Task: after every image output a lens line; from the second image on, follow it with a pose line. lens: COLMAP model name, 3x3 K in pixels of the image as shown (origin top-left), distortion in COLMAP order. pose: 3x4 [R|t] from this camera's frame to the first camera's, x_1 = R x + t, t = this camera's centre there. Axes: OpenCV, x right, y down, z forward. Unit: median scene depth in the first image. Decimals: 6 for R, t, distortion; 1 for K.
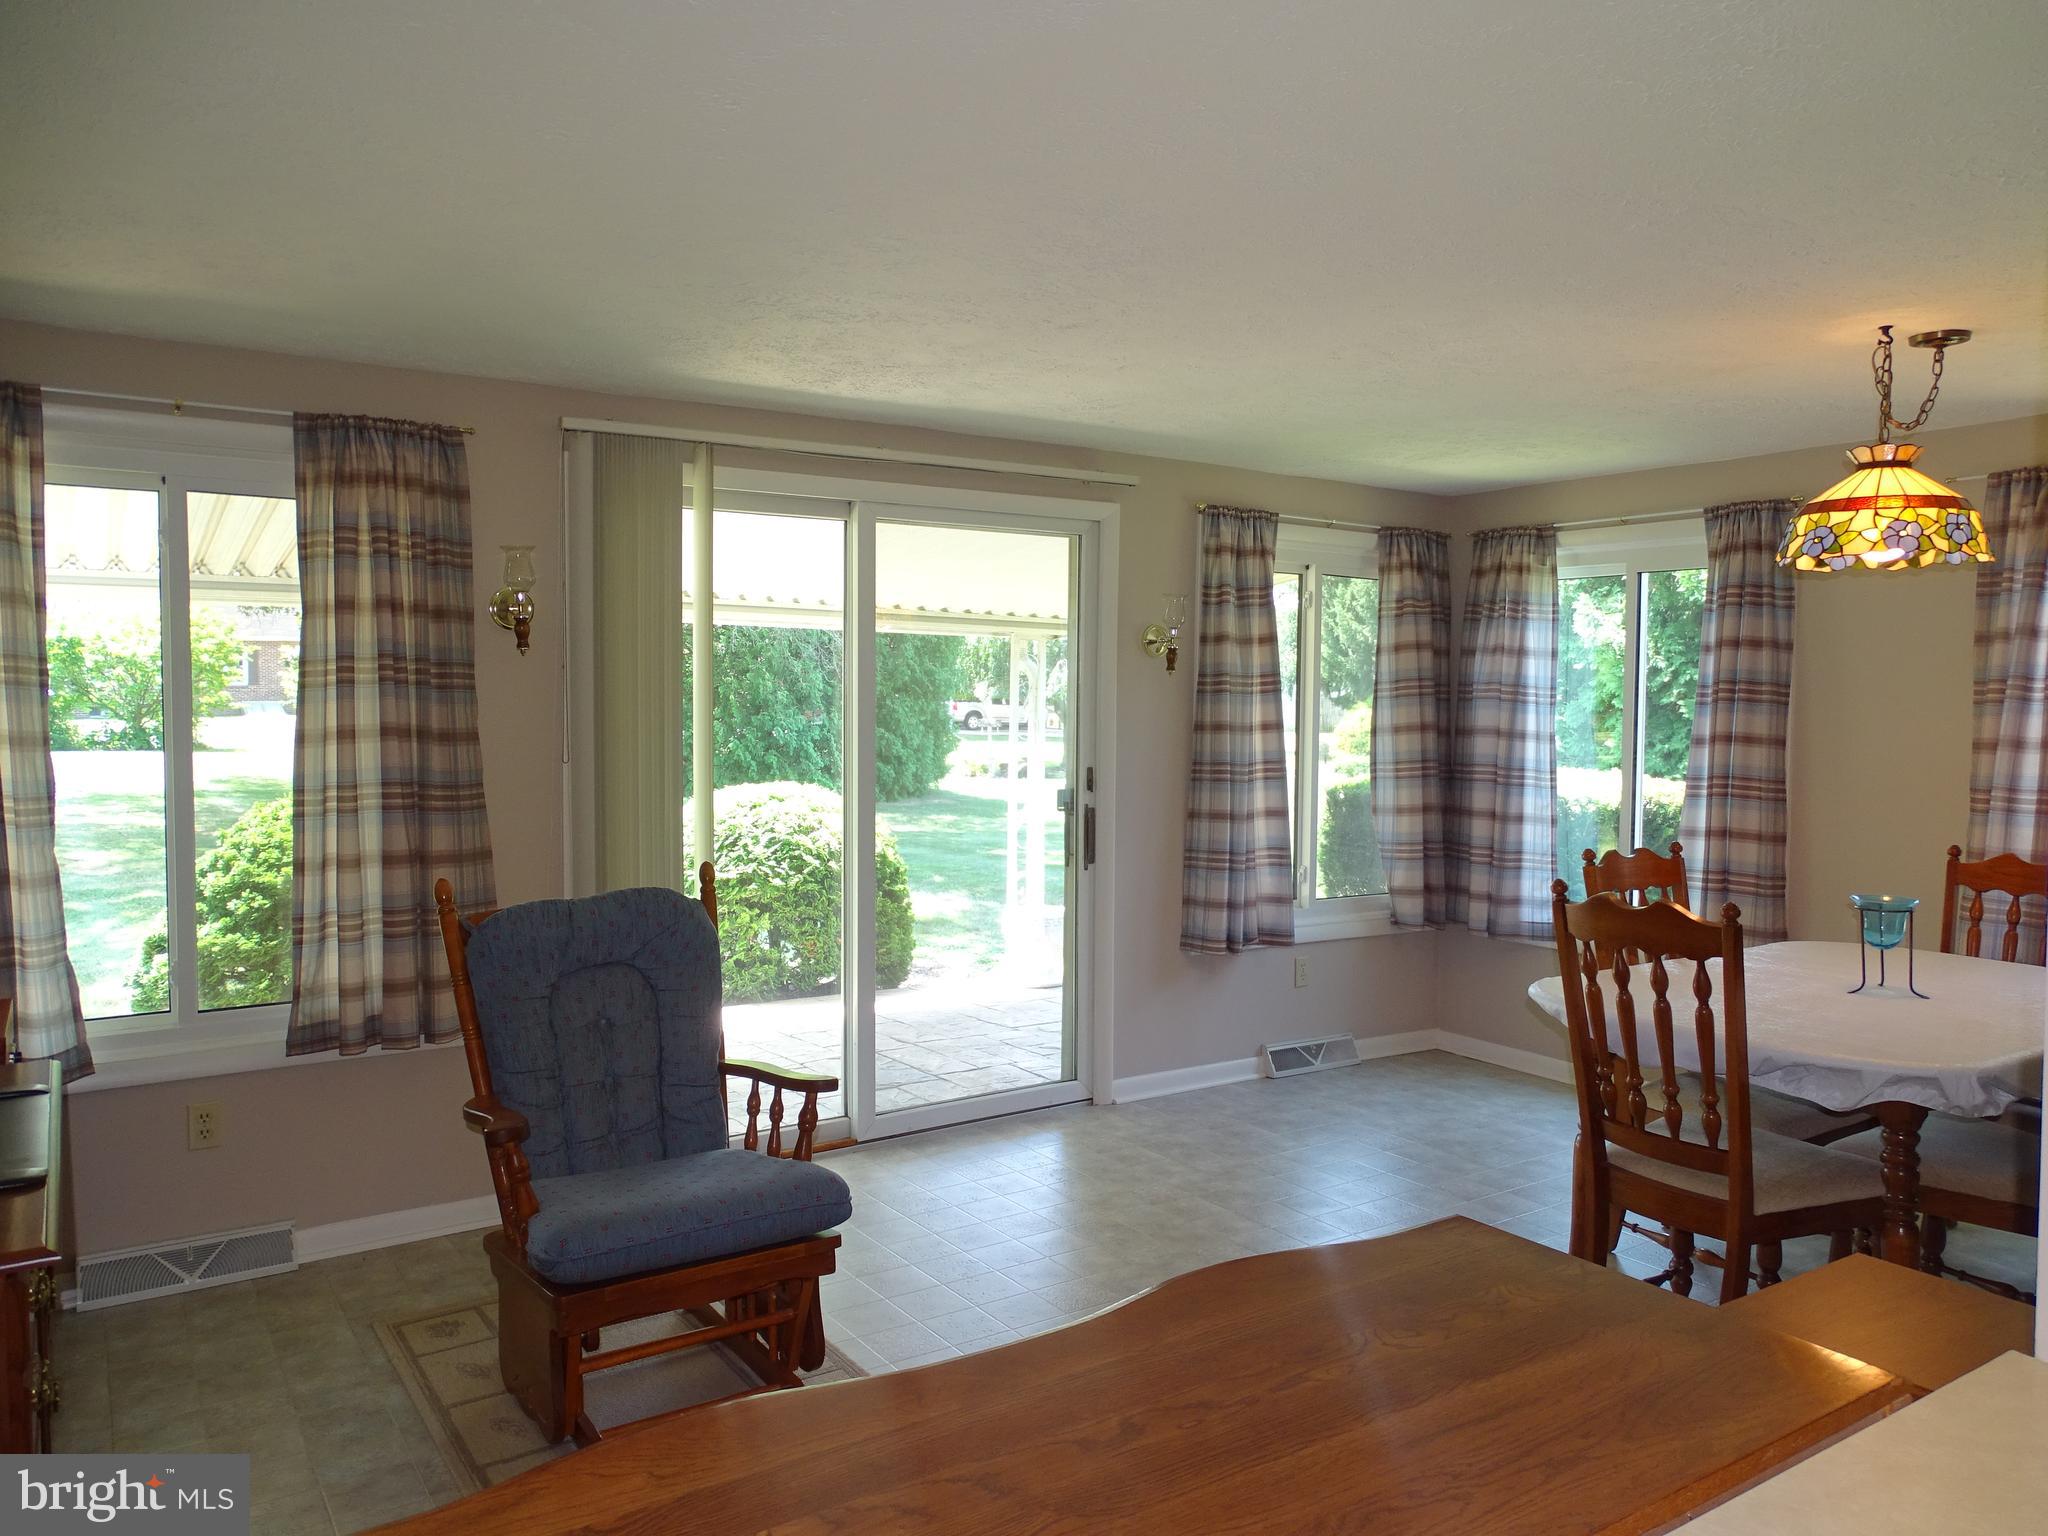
lens RADIAL K [[1453.0, 0, 1032.5], [0, 1453.0, 764.7], [0, 0, 1]] dist [-0.007321, 0.003724]
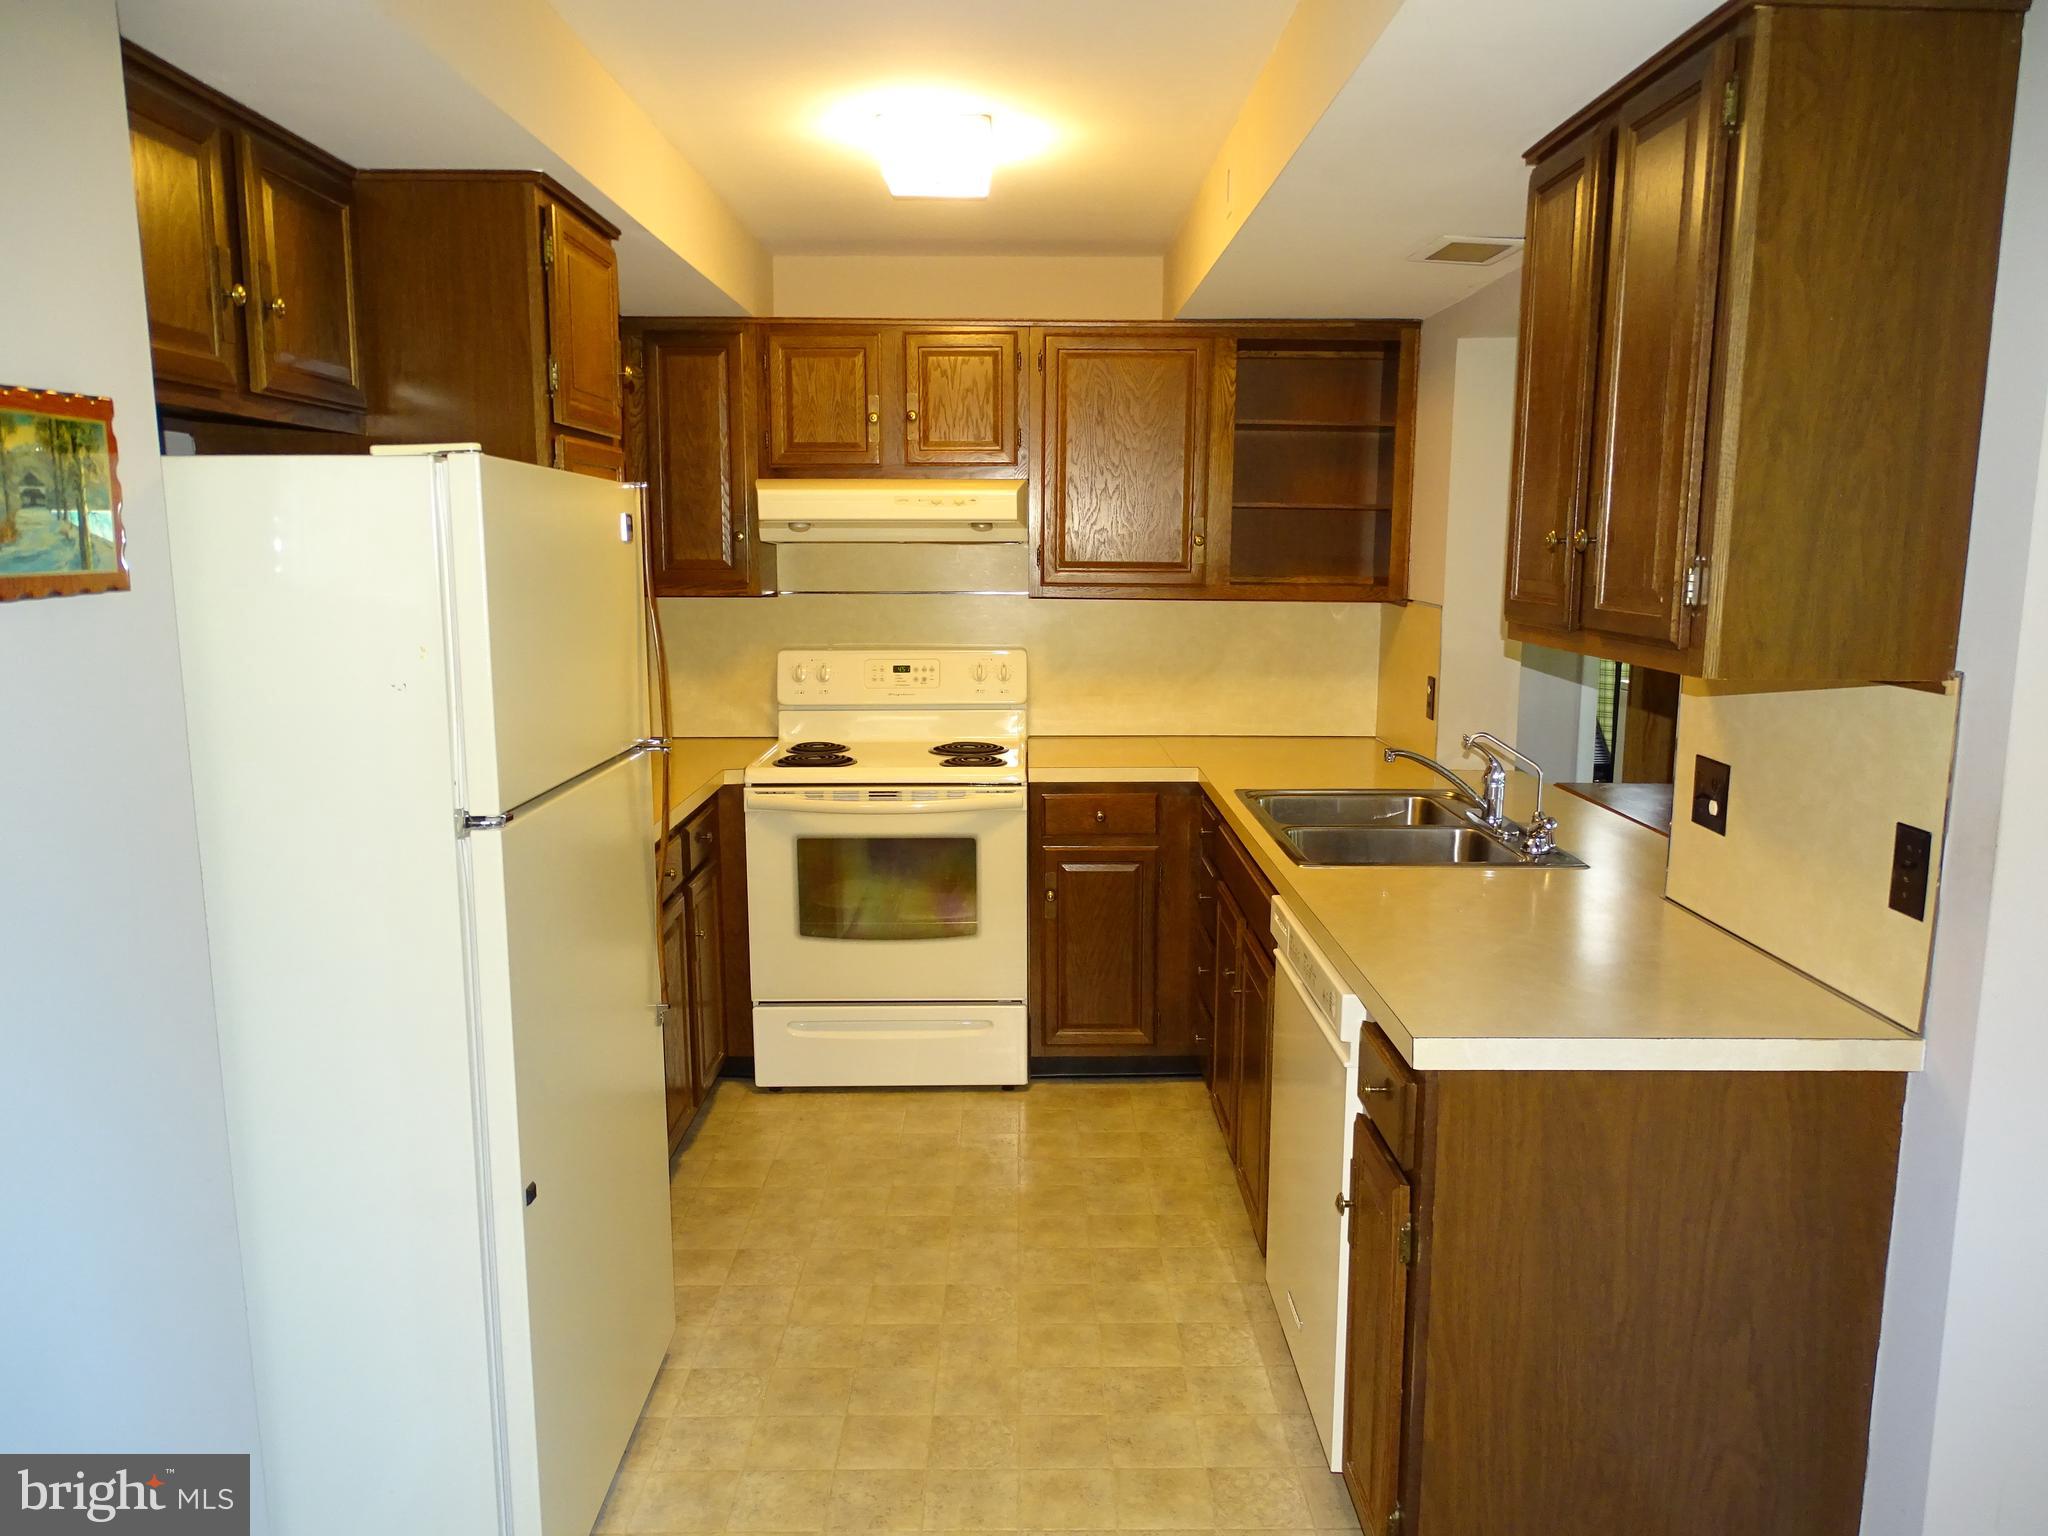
lens RADIAL K [[1458.2, 0, 1025.4], [0, 1458.2, 764.4], [0, 0, 1]] dist [0.020548, -0.007695]
pose [[-0.549861, 0.124227, -0.825966, 0.555923], [-0.046592, 0.982776, 0.178829, -0.084090], [0.833956, 0.136814, -0.534603, 1.383472]]
